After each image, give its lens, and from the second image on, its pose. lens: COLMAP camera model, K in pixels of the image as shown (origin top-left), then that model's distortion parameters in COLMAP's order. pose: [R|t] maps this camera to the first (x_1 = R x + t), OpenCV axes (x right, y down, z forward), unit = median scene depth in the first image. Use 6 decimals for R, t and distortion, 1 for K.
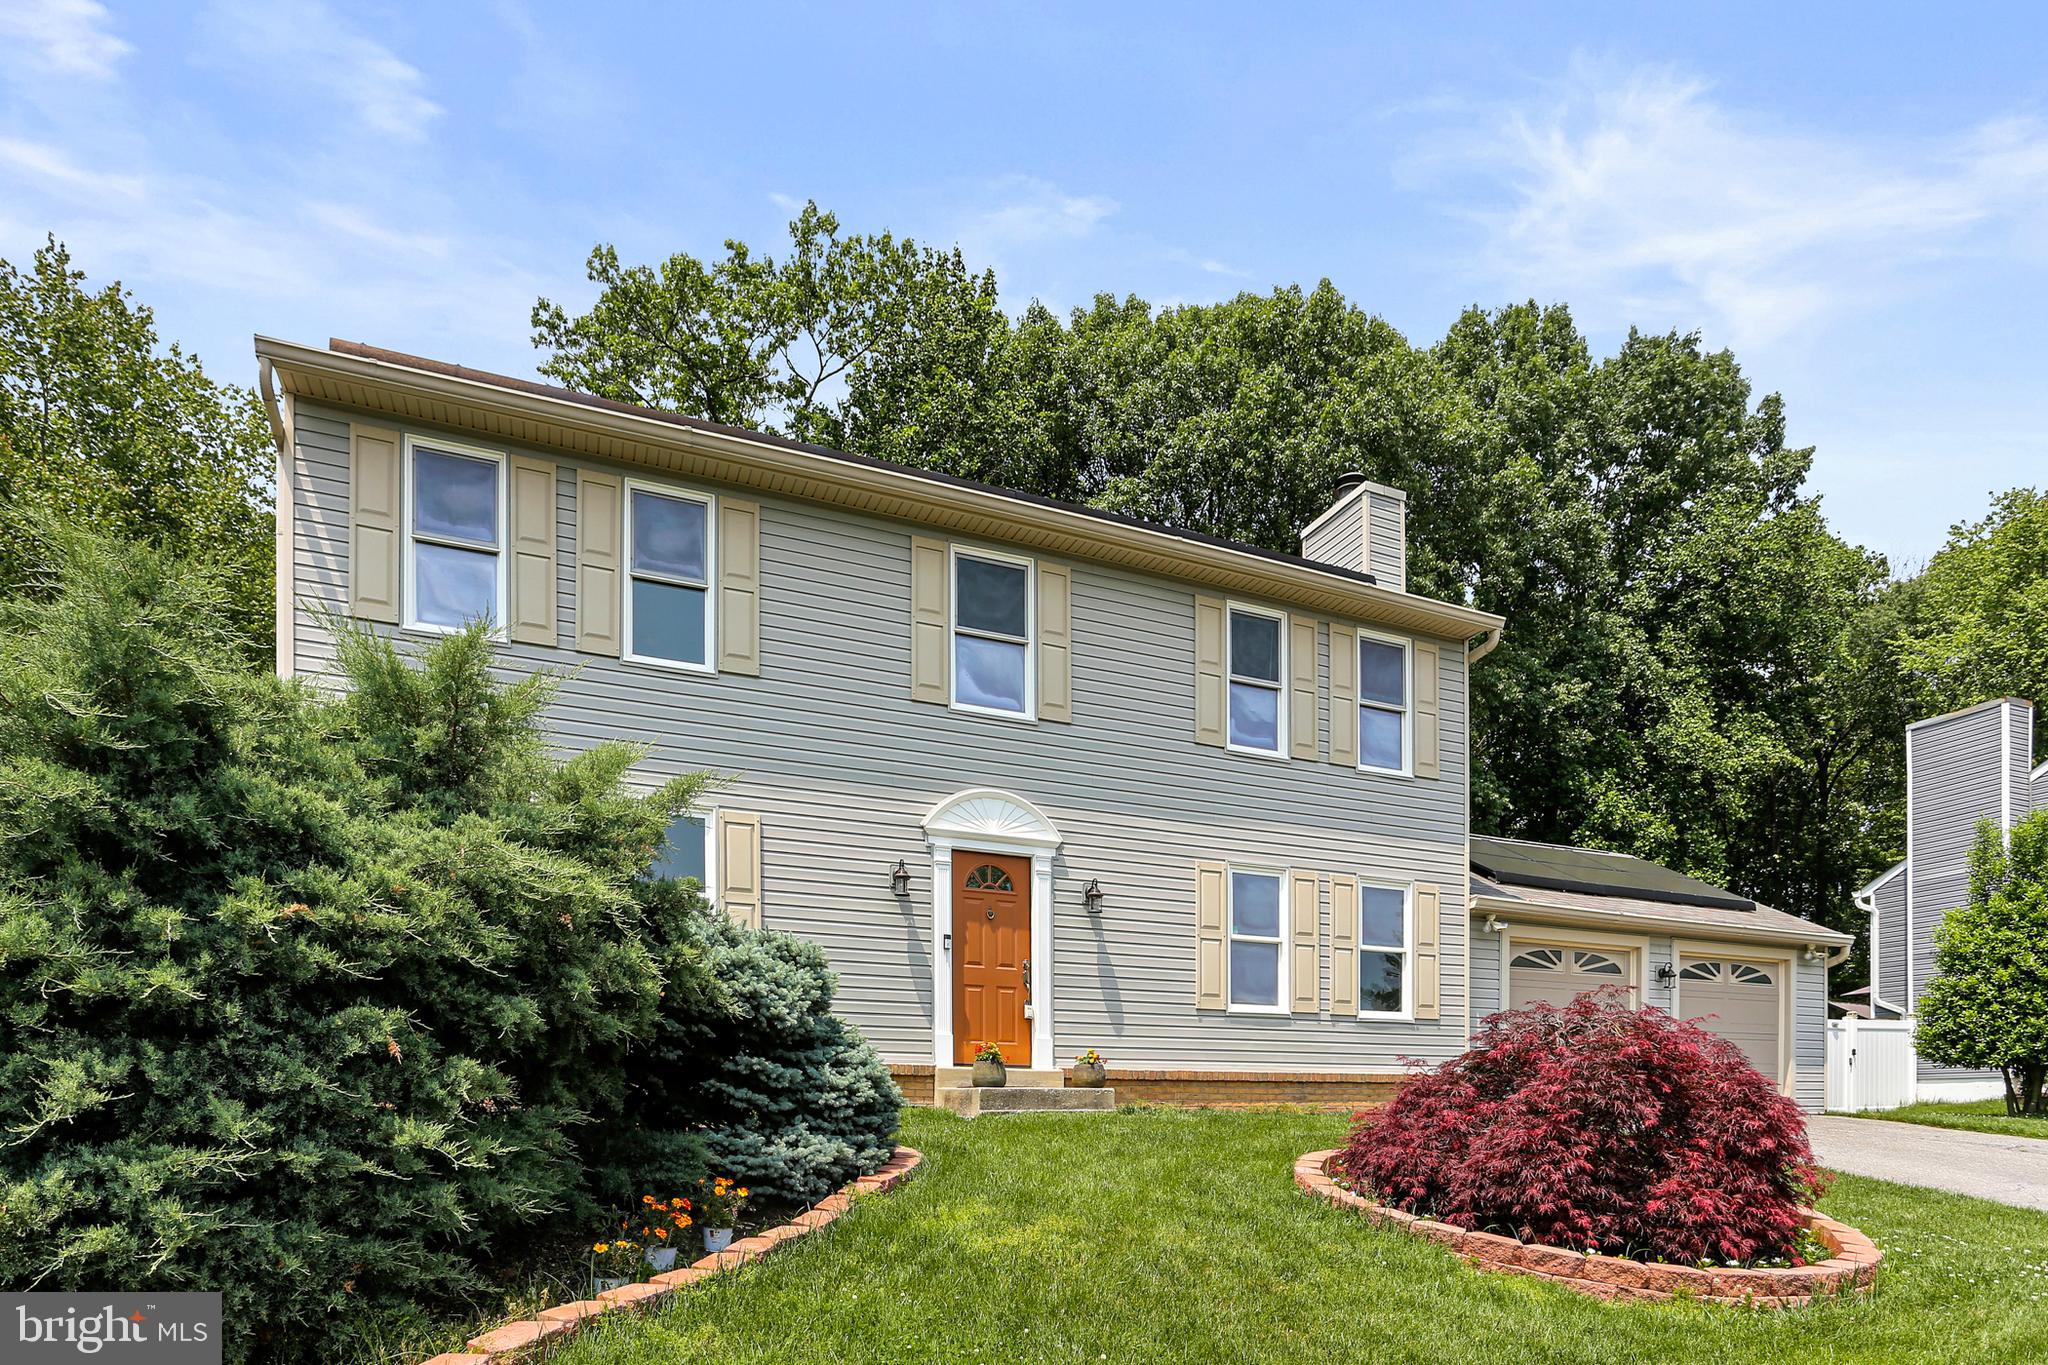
lens RADIAL K [[1112.5, 0, 1024.2], [0, 1112.5, 826.1], [0, 0, 1]] dist [-0.036854, 0.000708]
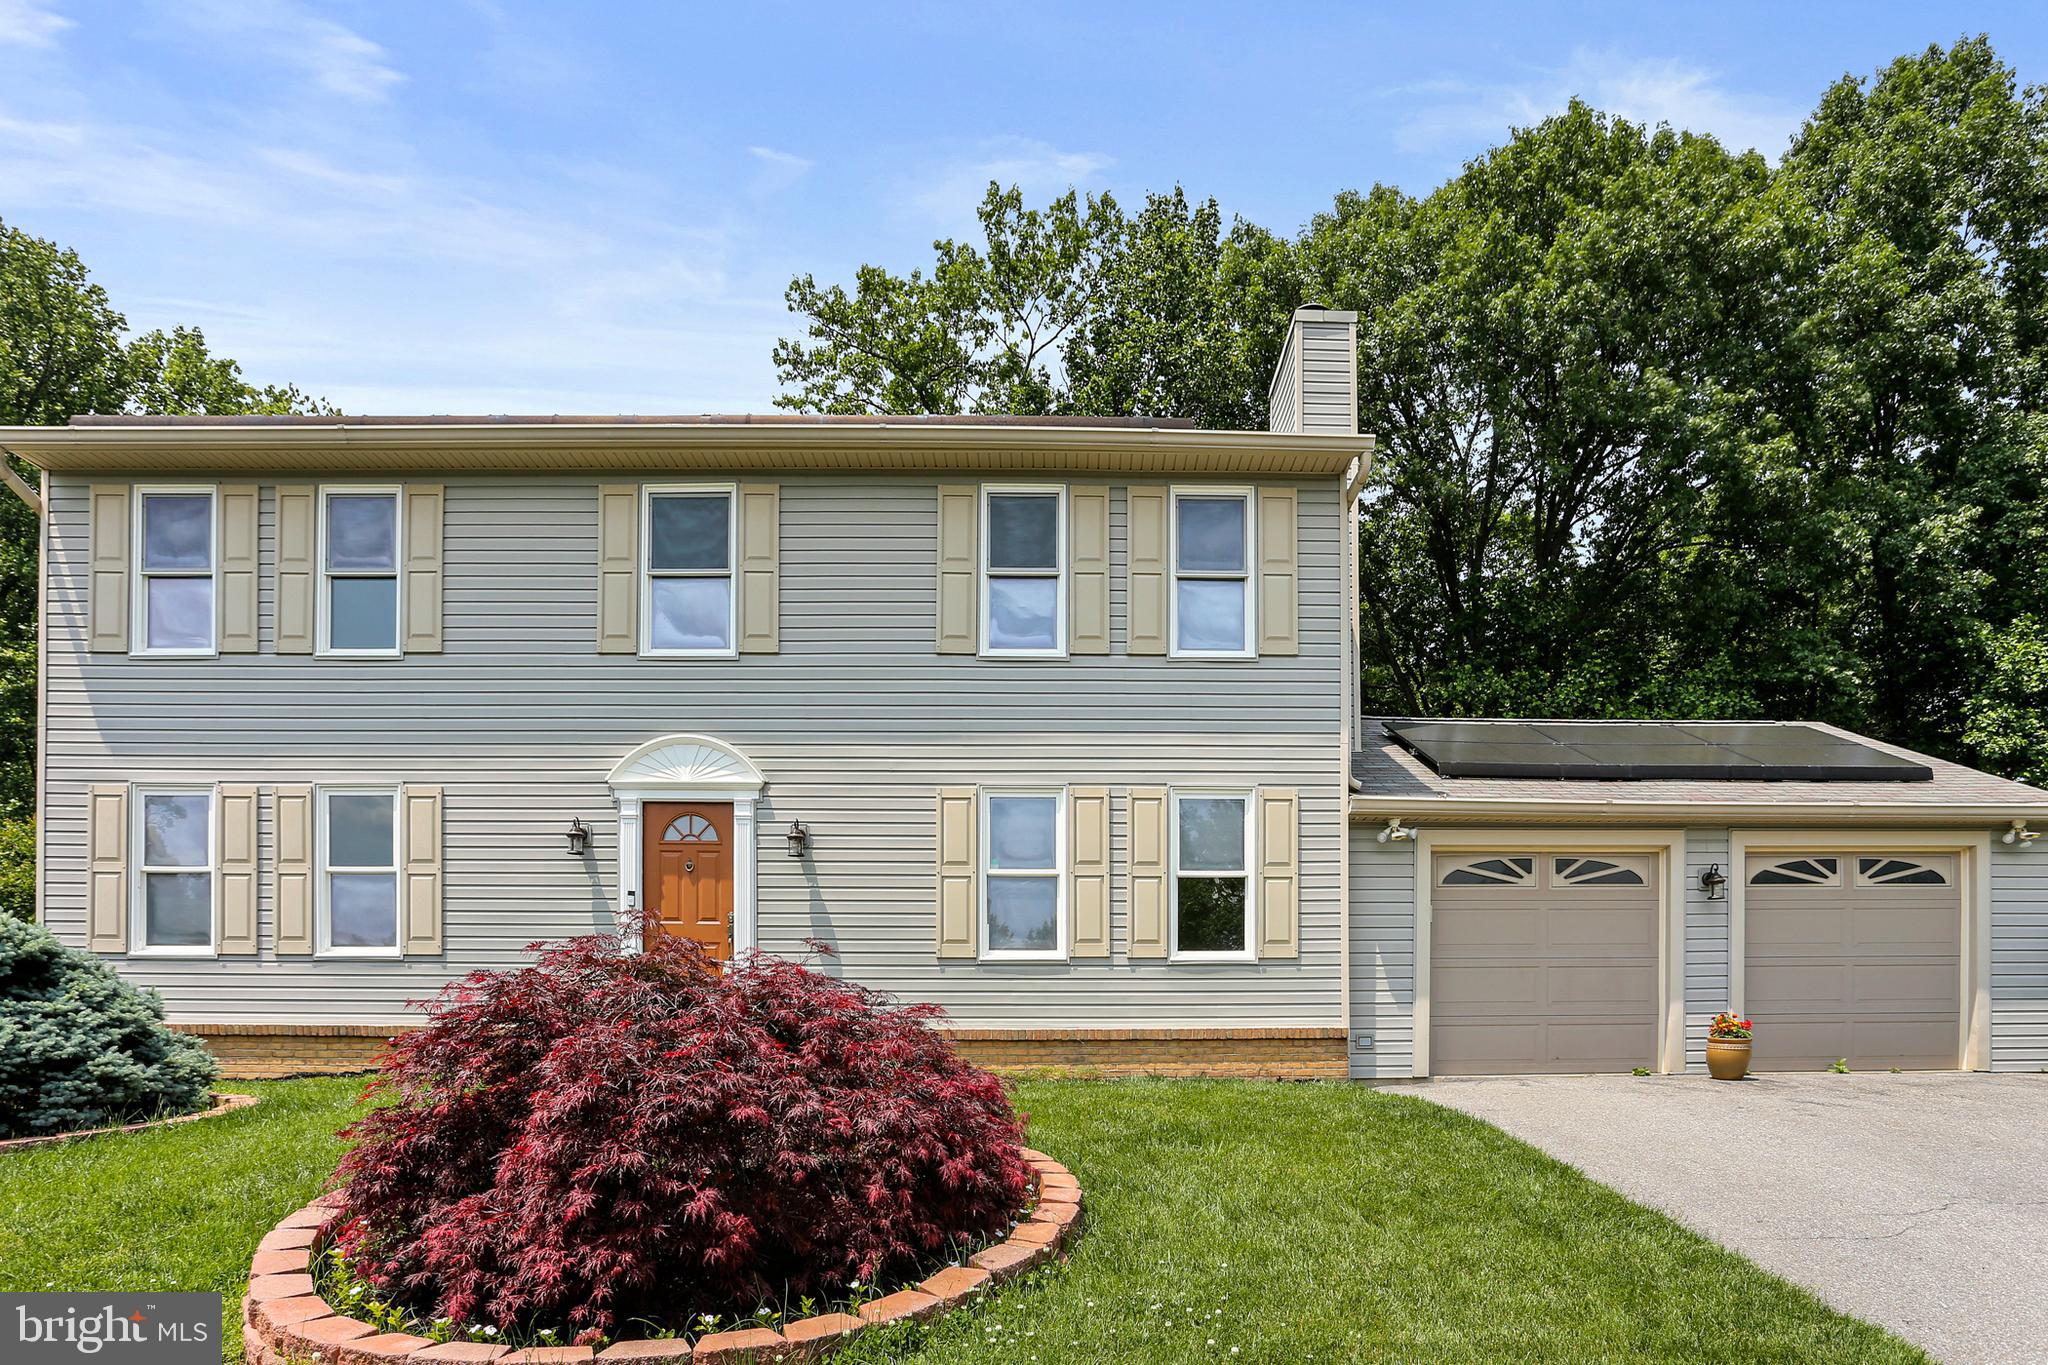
lens RADIAL K [[1105.3, 0, 1024.6], [0, 1105.3, 804.0], [0, 0, 1]] dist [-0.065333, 0.035826]
pose [[0.929387, -0.095398, -0.356566, 0.512356], [0.098863, 0.995064, -0.008539, 0.056464], [0.355621, -0.027315, 0.934231, 0.212679]]
